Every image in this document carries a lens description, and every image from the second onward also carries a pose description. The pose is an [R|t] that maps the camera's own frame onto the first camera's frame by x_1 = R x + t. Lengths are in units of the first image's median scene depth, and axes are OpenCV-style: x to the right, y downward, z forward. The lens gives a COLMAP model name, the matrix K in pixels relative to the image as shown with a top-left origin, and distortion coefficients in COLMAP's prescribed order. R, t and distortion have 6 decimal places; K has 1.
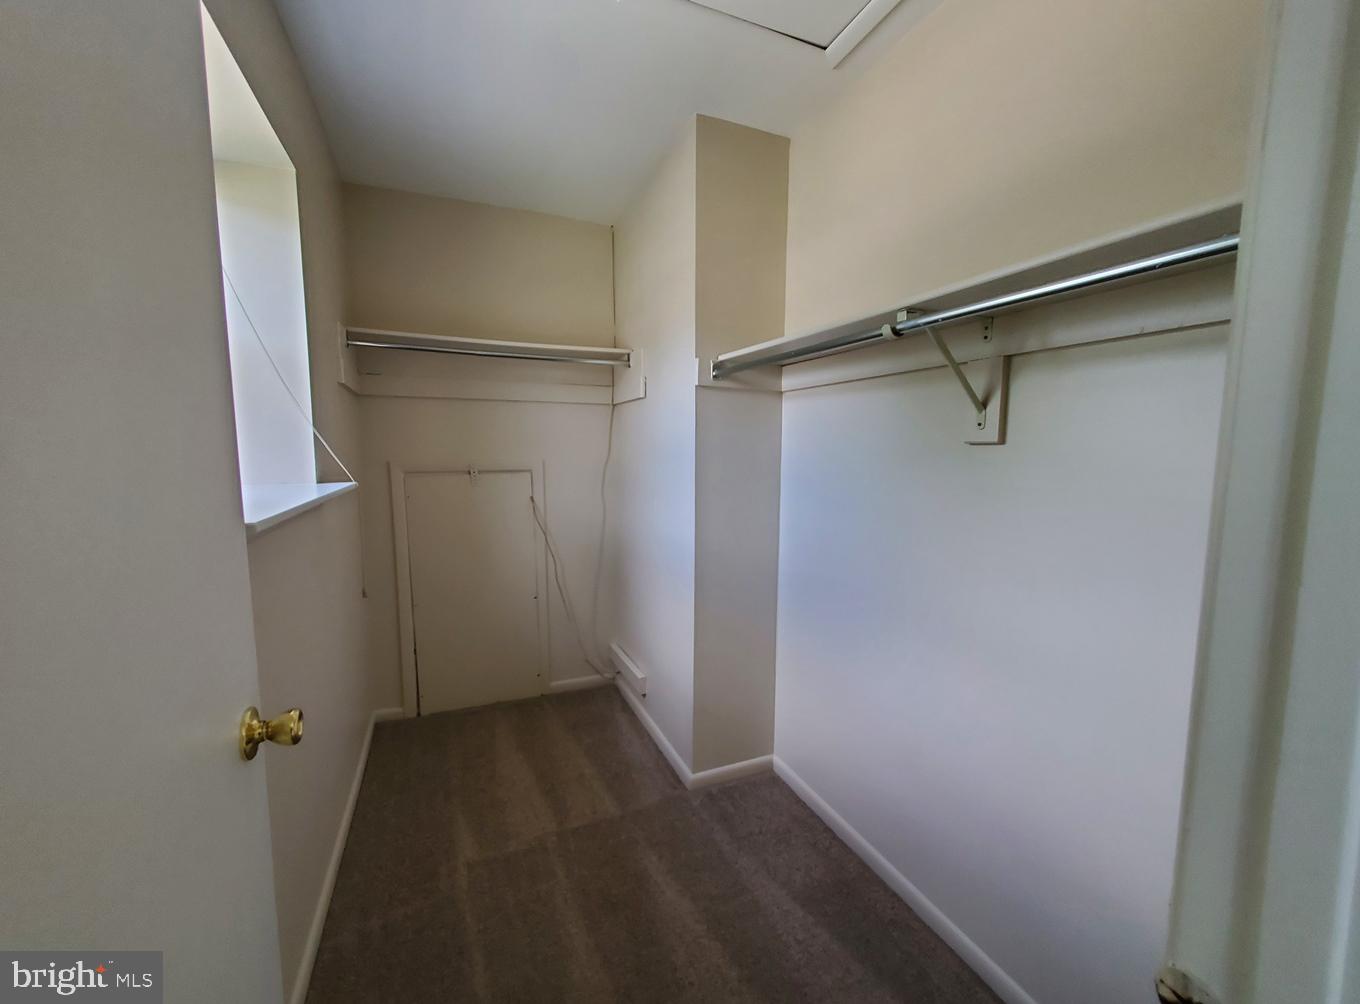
lens RADIAL K [[555.8, 0, 679.4], [0, 555.8, 502.3], [0, 0, 1]] dist [0.002511, 0.000131]
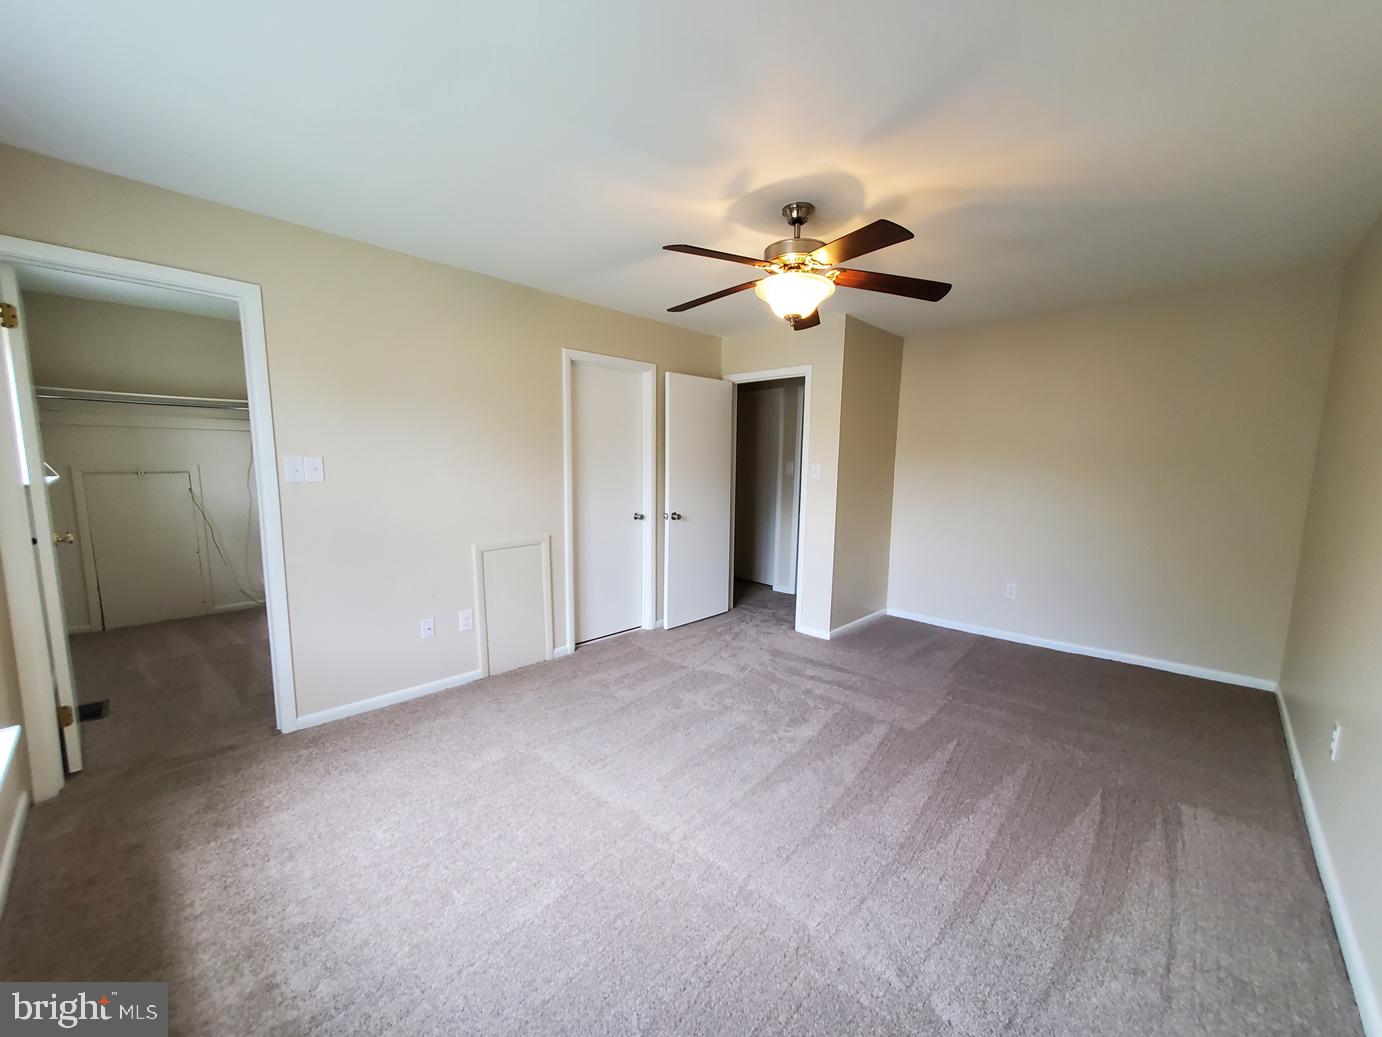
lens RADIAL K [[537.6, 0, 691.9], [0, 537.6, 524.9], [0, 0, 1]] dist [-0.002946, -0.000390]
pose [[0.931312, -0.032570, 0.362763, 0.512469], [0.021214, 0.999153, 0.035246, 0.070796], [-0.363603, -0.025130, 0.931215, -0.954296]]
